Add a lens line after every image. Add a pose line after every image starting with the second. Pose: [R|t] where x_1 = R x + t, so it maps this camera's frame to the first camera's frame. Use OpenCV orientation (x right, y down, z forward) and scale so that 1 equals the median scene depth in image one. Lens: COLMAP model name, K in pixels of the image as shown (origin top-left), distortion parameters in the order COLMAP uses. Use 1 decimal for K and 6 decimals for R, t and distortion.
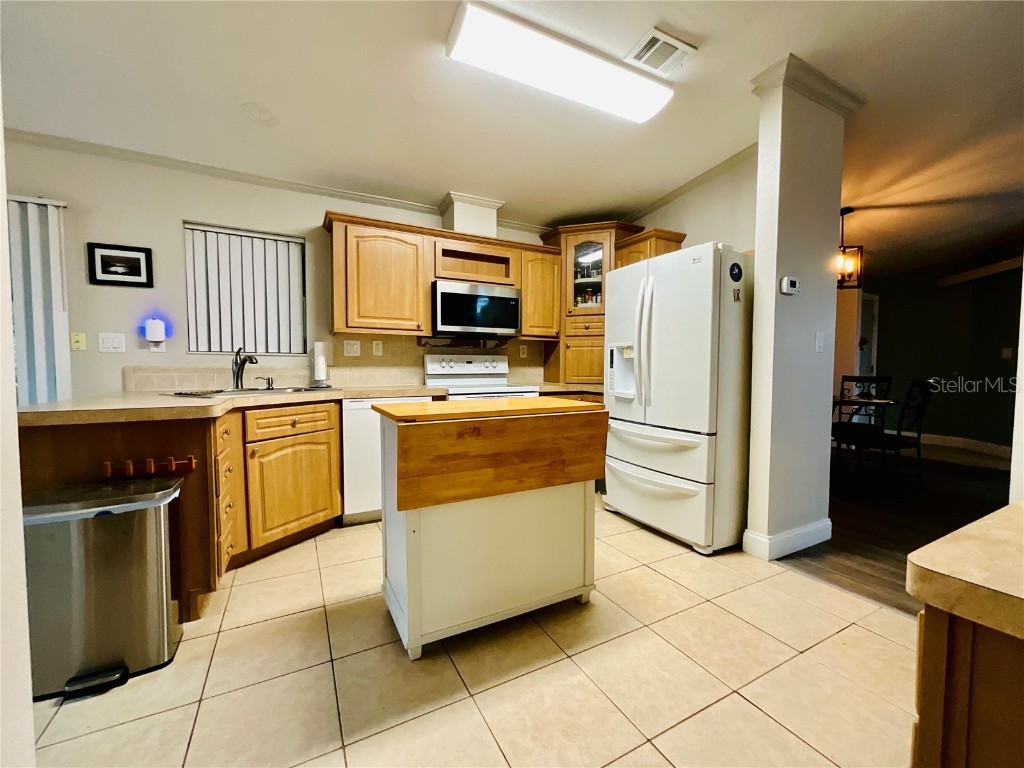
lens RADIAL K [[413.7, 0, 512.0], [0, 413.7, 384.0], [0, 0, 1]] dist [-0.001007, -0.000259]
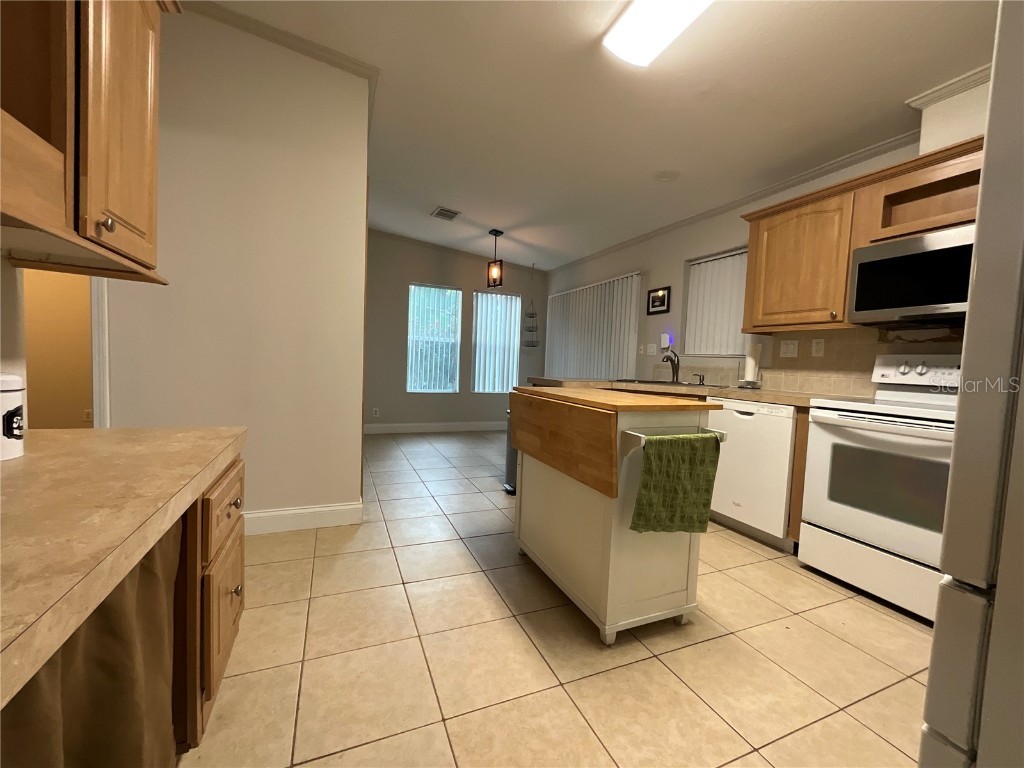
lens RADIAL K [[413.7, 0, 512.0], [0, 413.7, 384.0], [0, 0, 1]] dist [-0.001007, -0.000259]
pose [[-0.082387, 0.050535, -0.995318, 0.633107], [-0.085023, 0.994716, 0.057543, -0.011747], [0.992967, 0.089366, -0.077655, 0.534843]]
